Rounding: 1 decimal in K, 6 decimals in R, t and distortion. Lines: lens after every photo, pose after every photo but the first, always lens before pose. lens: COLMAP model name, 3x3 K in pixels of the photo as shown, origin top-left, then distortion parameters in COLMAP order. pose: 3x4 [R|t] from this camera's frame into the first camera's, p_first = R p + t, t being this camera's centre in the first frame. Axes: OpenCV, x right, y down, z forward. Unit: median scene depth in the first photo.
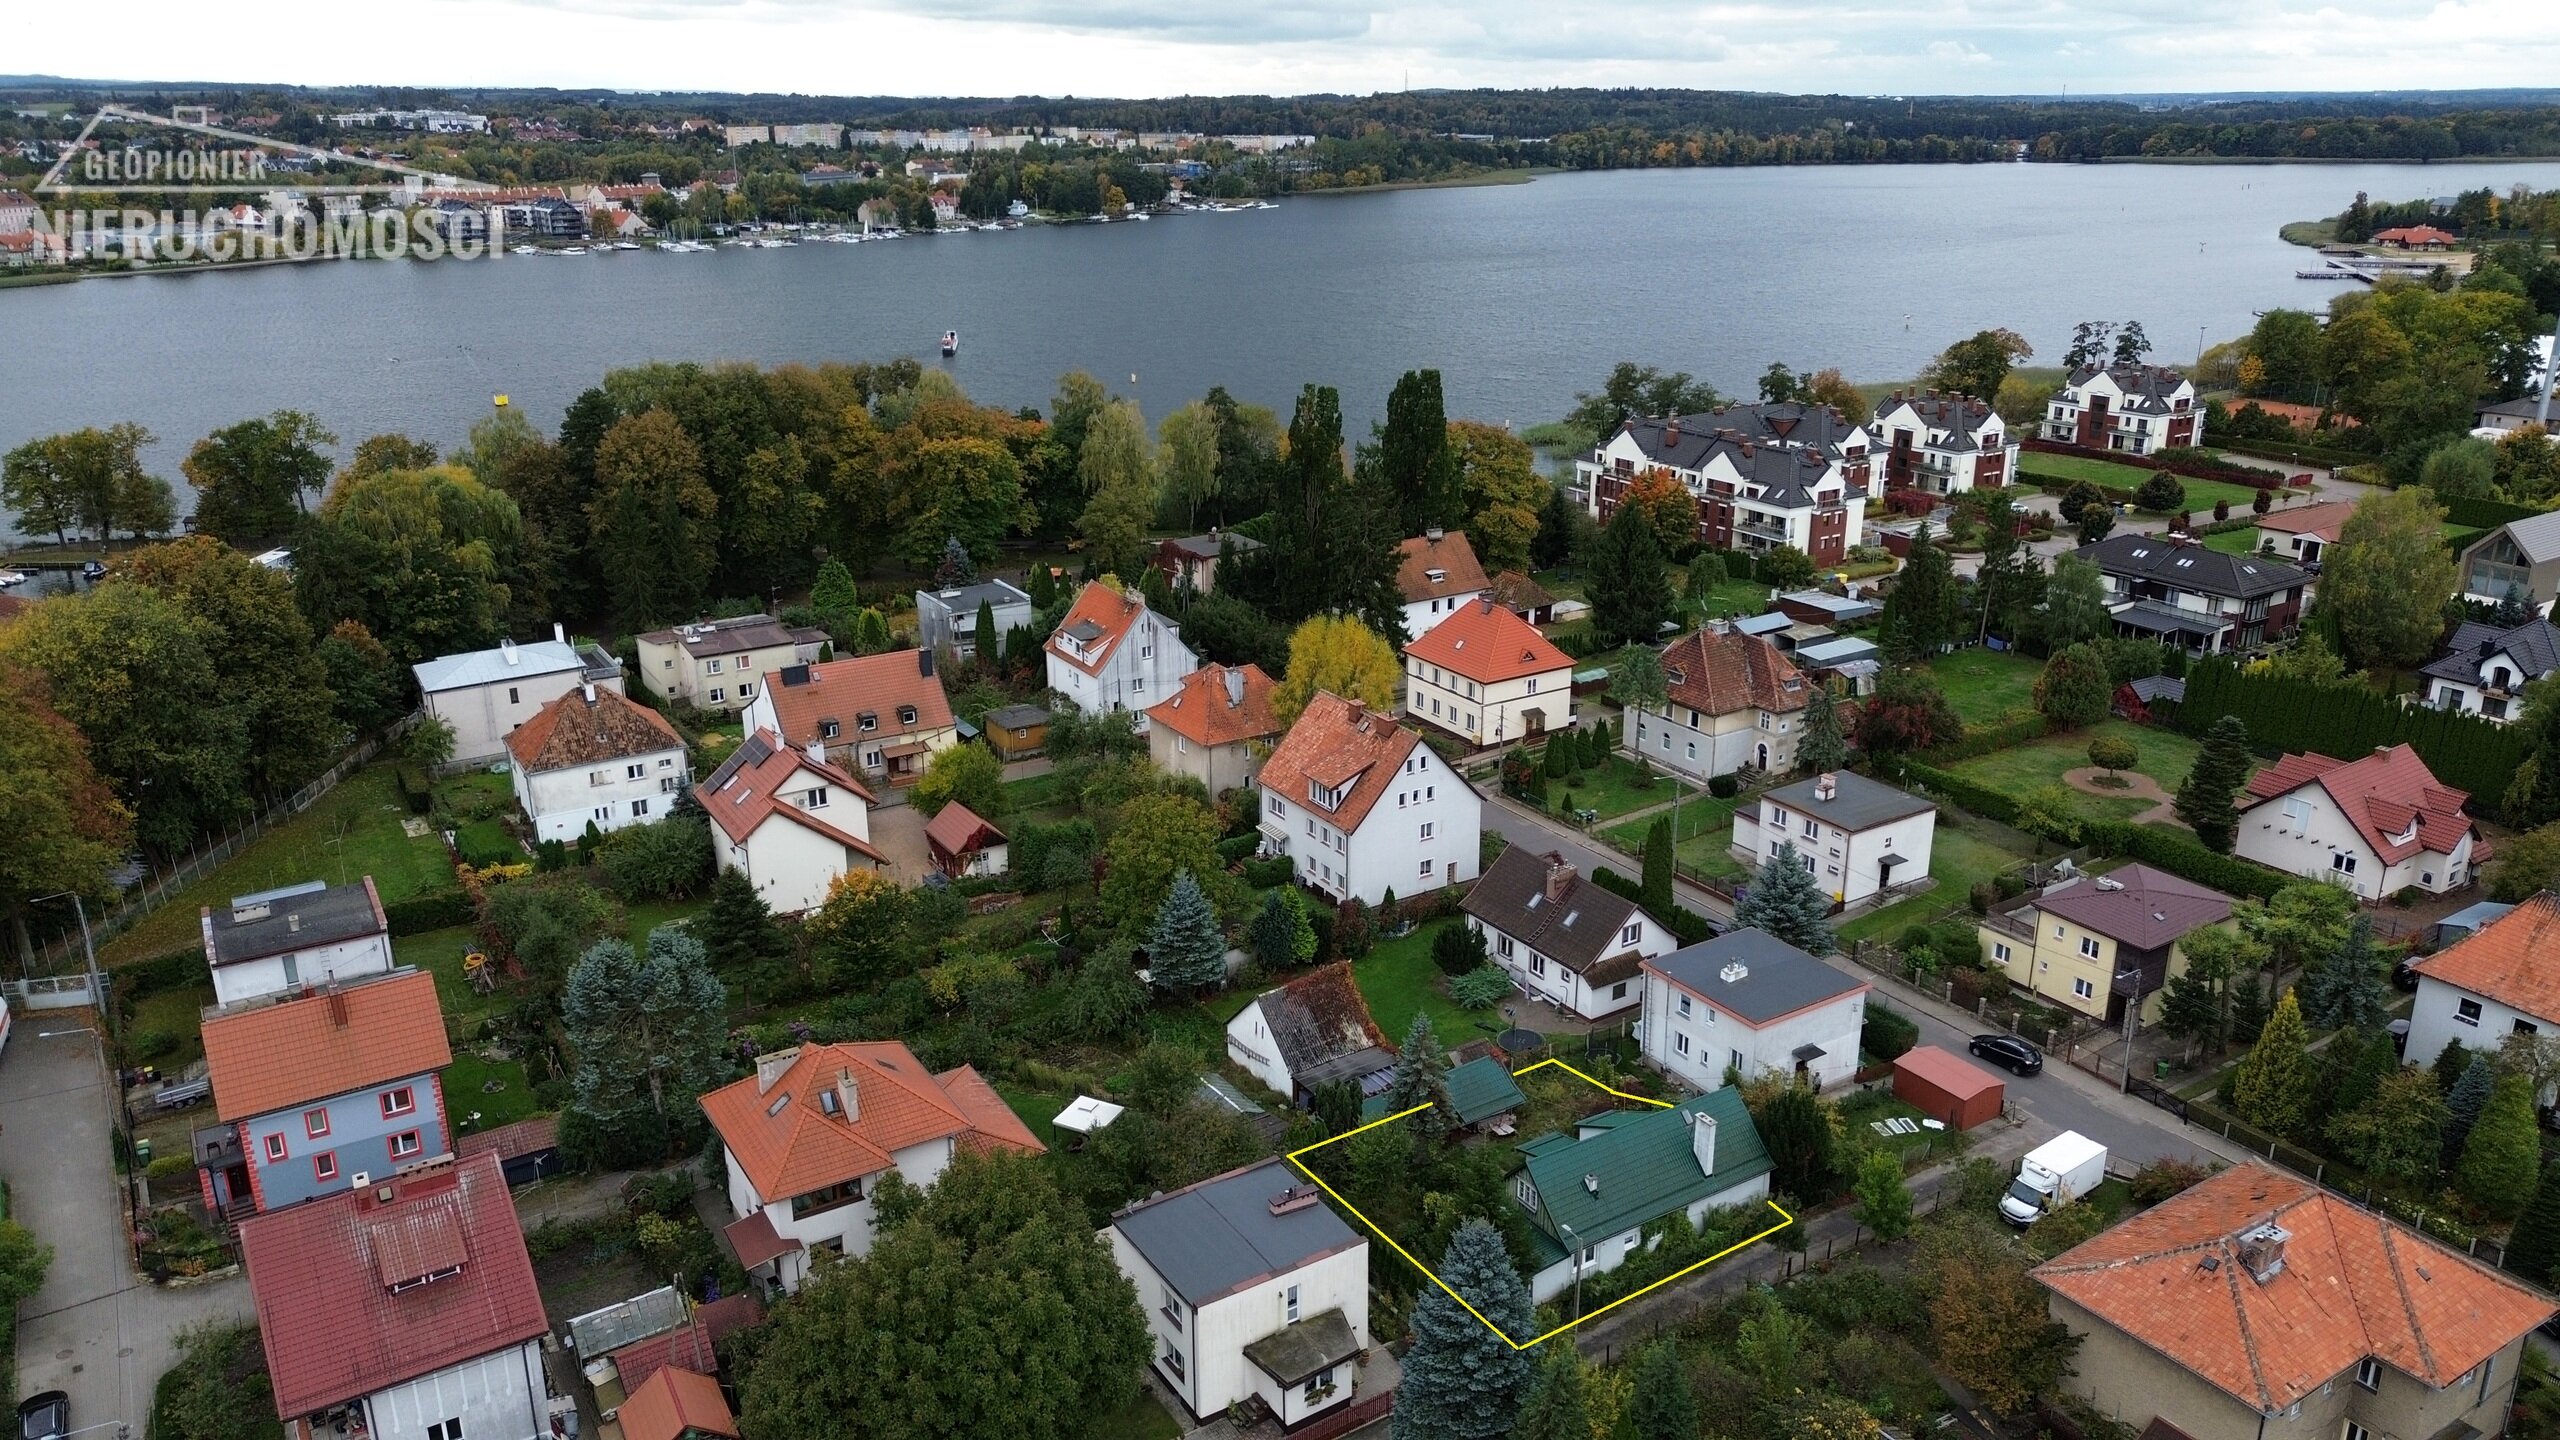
lens RADIAL K [[1787.5, 0, 1271.7], [0, 1787.5, 730.0], [0, 0, 1]] dist [0.058110, -0.046886]
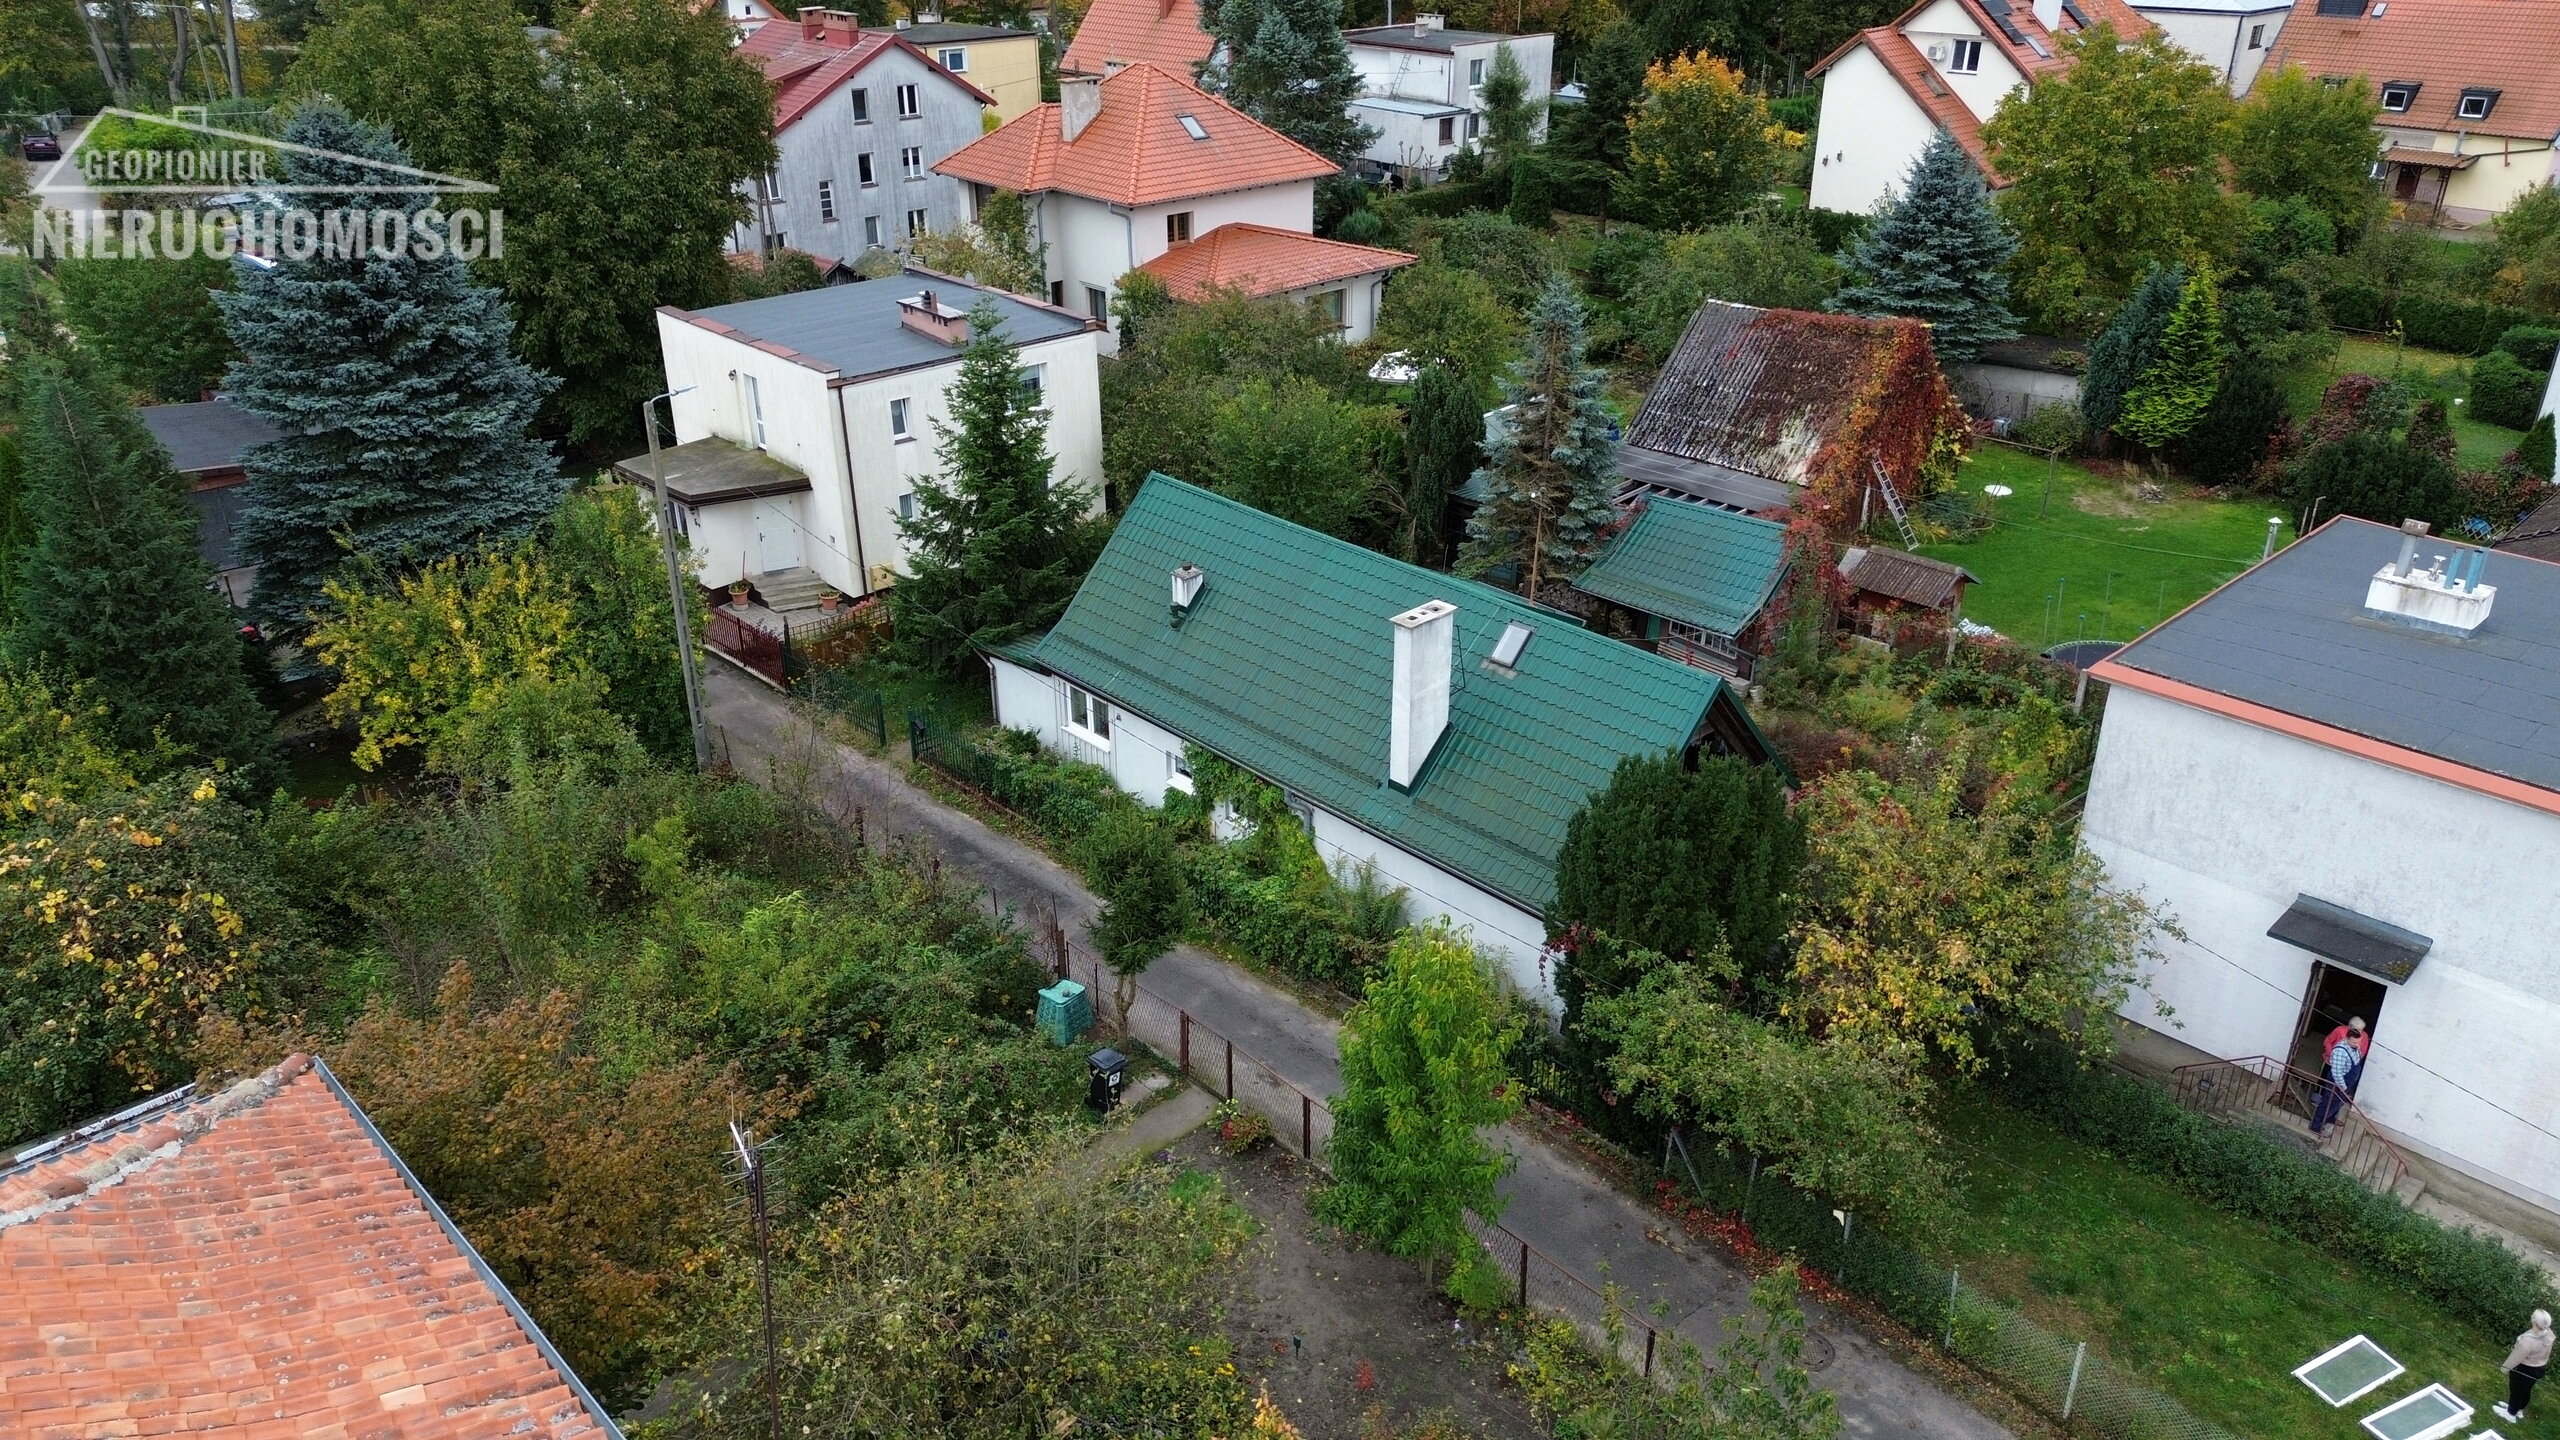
lens RADIAL K [[1787.5, 0, 1284.7], [0, 1787.5, 728.2], [0, 0, 1]] dist [0.058110, -0.046886]
pose [[0.192677, 0.440200, -0.876983, 0.297611], [-0.322445, 0.872502, 0.367109, 0.070474], [0.926771, 0.212046, 0.310052, 0.497832]]
